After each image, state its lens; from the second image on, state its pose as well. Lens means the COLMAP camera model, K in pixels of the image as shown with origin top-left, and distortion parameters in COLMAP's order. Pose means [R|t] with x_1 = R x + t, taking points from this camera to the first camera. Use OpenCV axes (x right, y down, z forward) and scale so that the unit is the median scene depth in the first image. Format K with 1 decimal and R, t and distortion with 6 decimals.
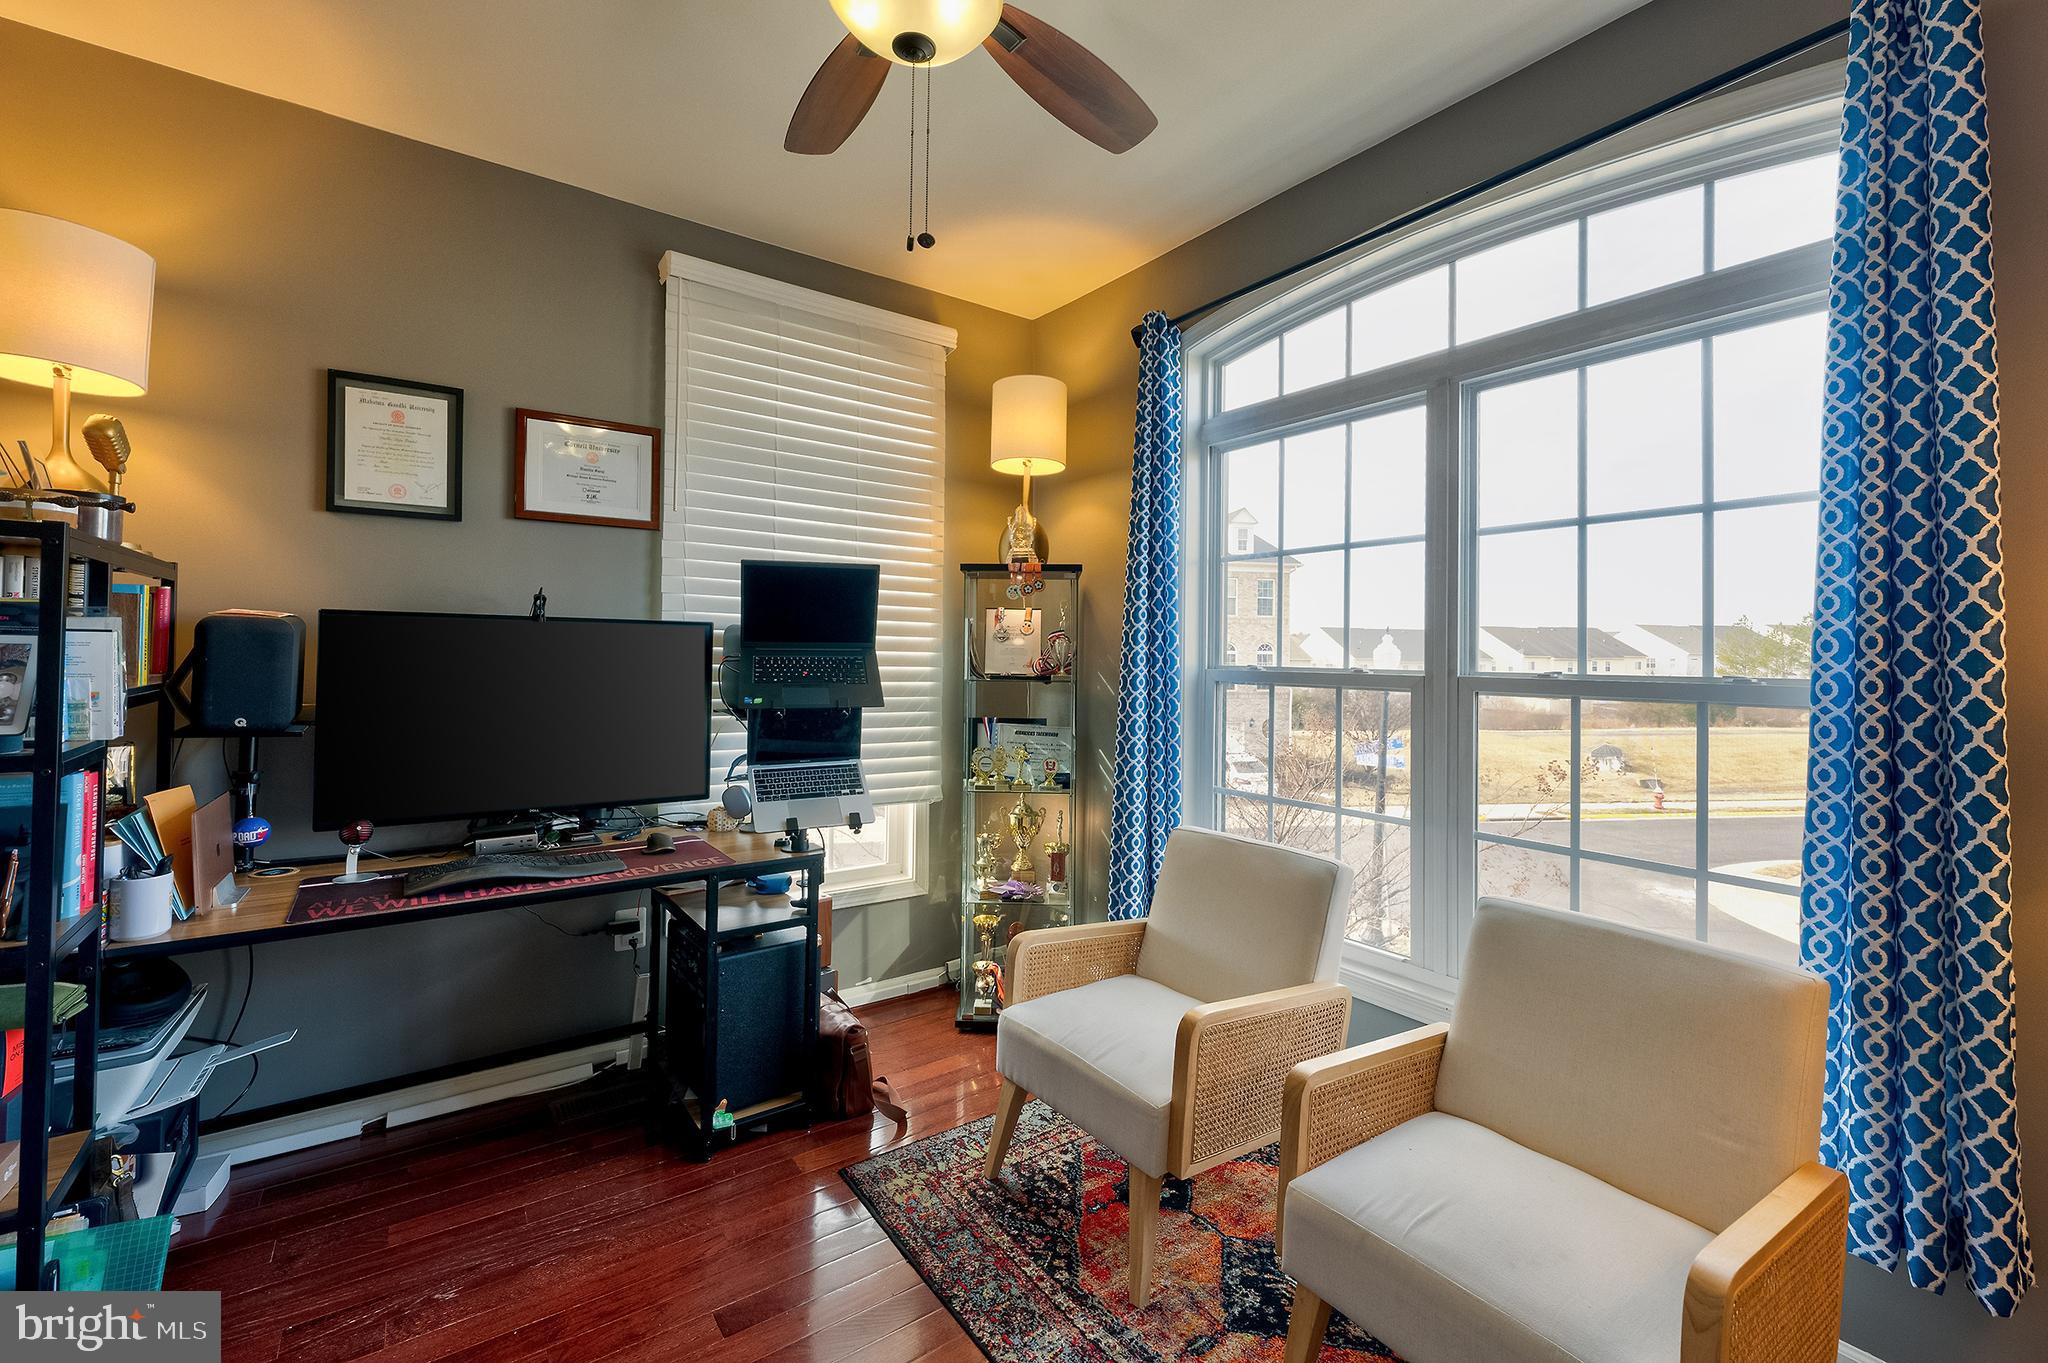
lens RADIAL K [[853.8, 0, 1044.7], [0, 853.8, 652.7], [0, 0, 1]] dist [-0.000187, 0.000412]
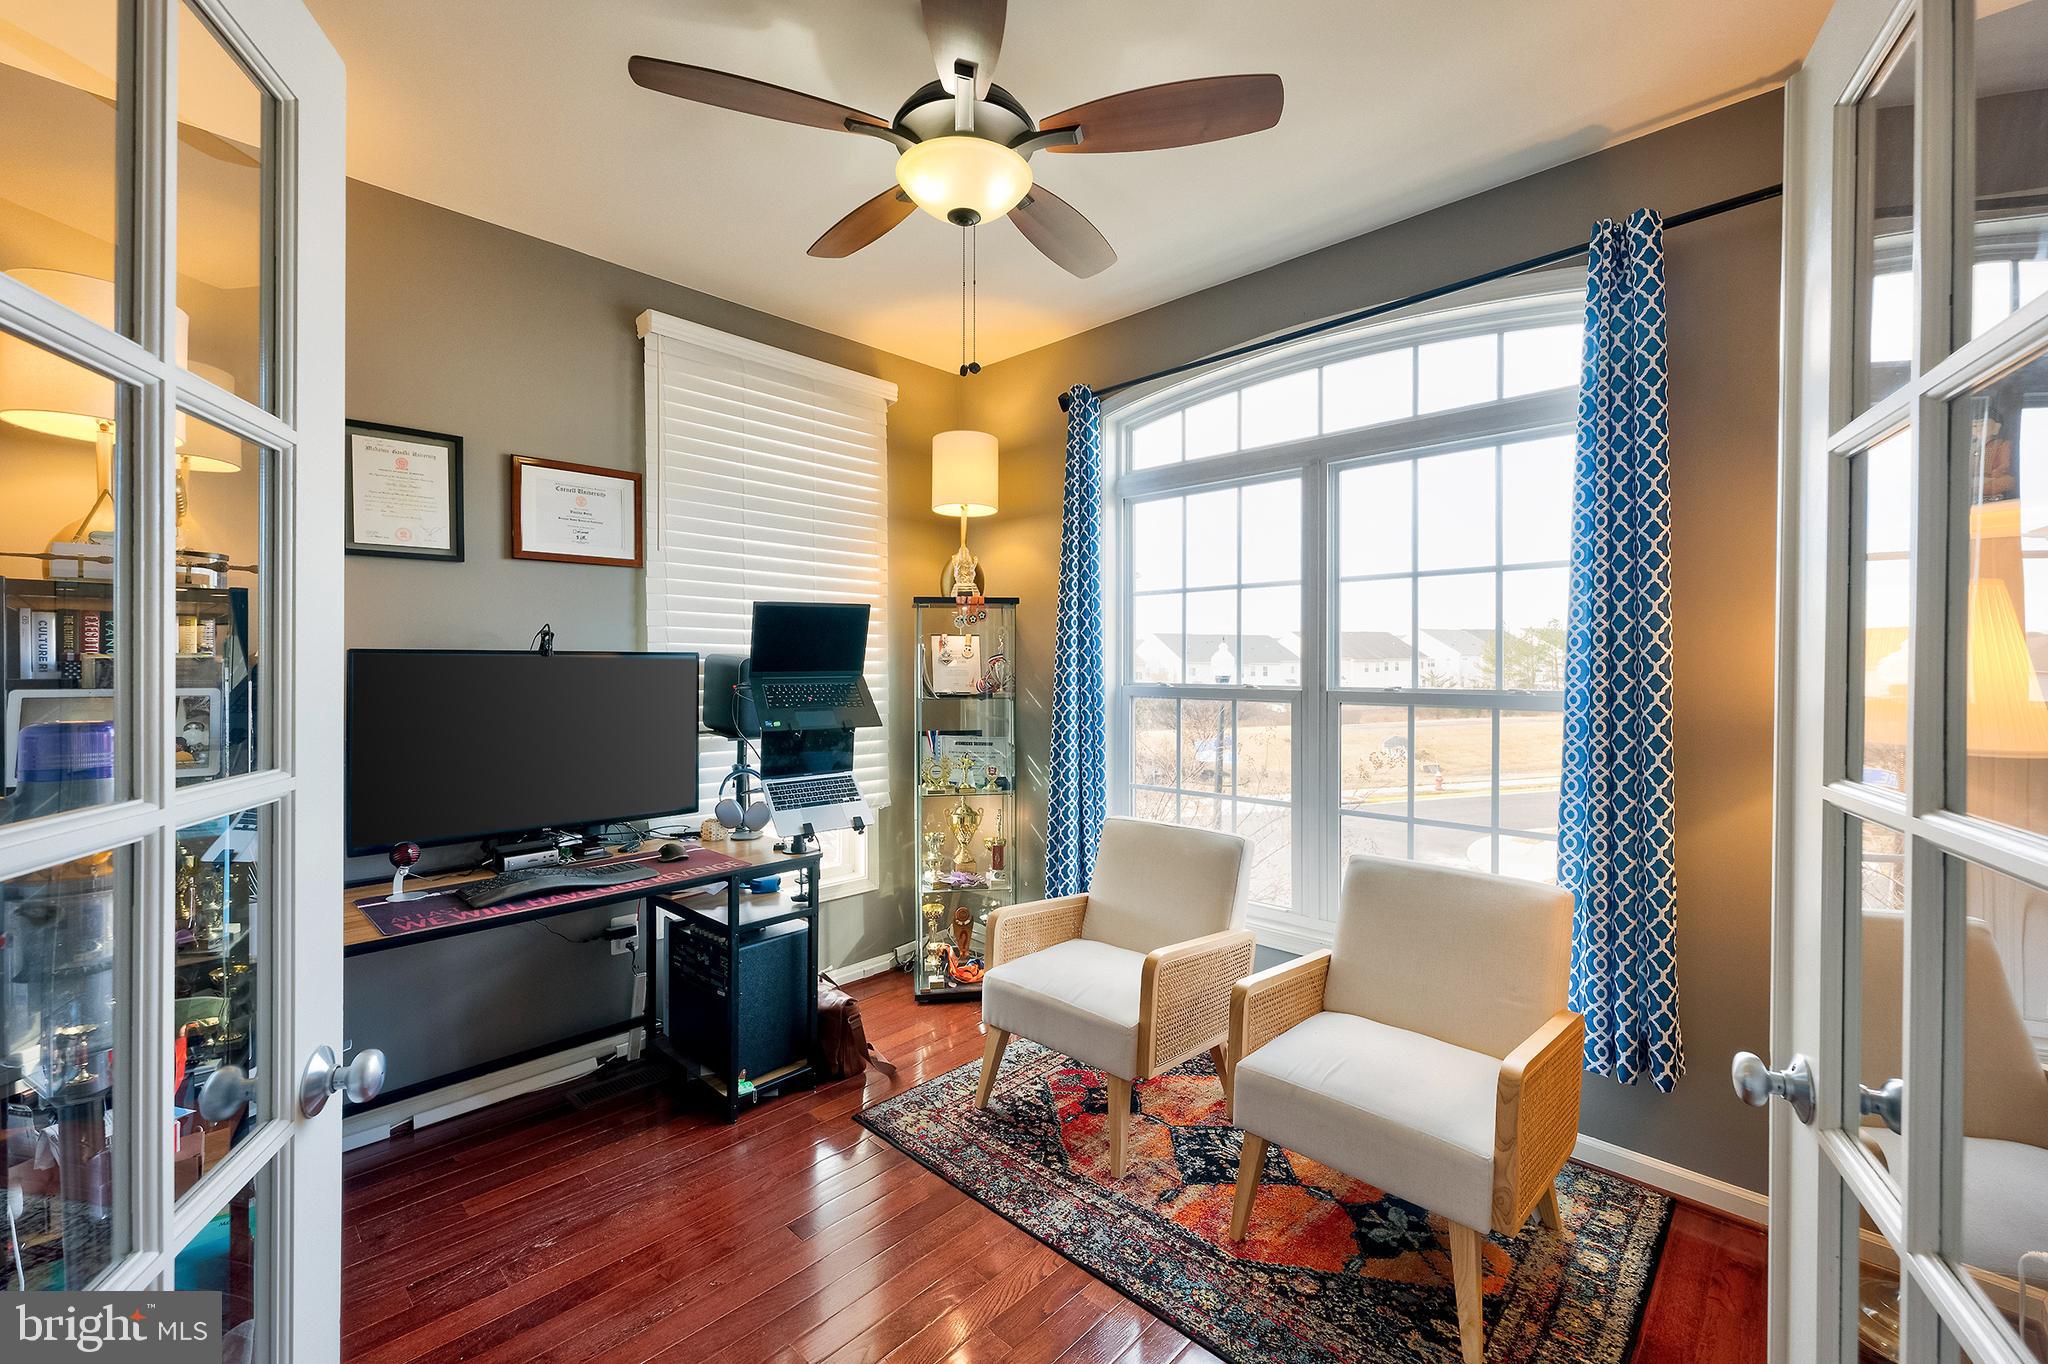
lens RADIAL K [[887.8, 0, 1021.9], [0, 887.8, 675.5], [0, 0, 1]] dist [0.000447, -0.000074]
pose [[0.981272, -0.016297, 0.191939, -0.234474], [0.011429, 0.999585, 0.026444, -0.036914], [-0.192290, -0.023755, 0.981051, -0.240537]]
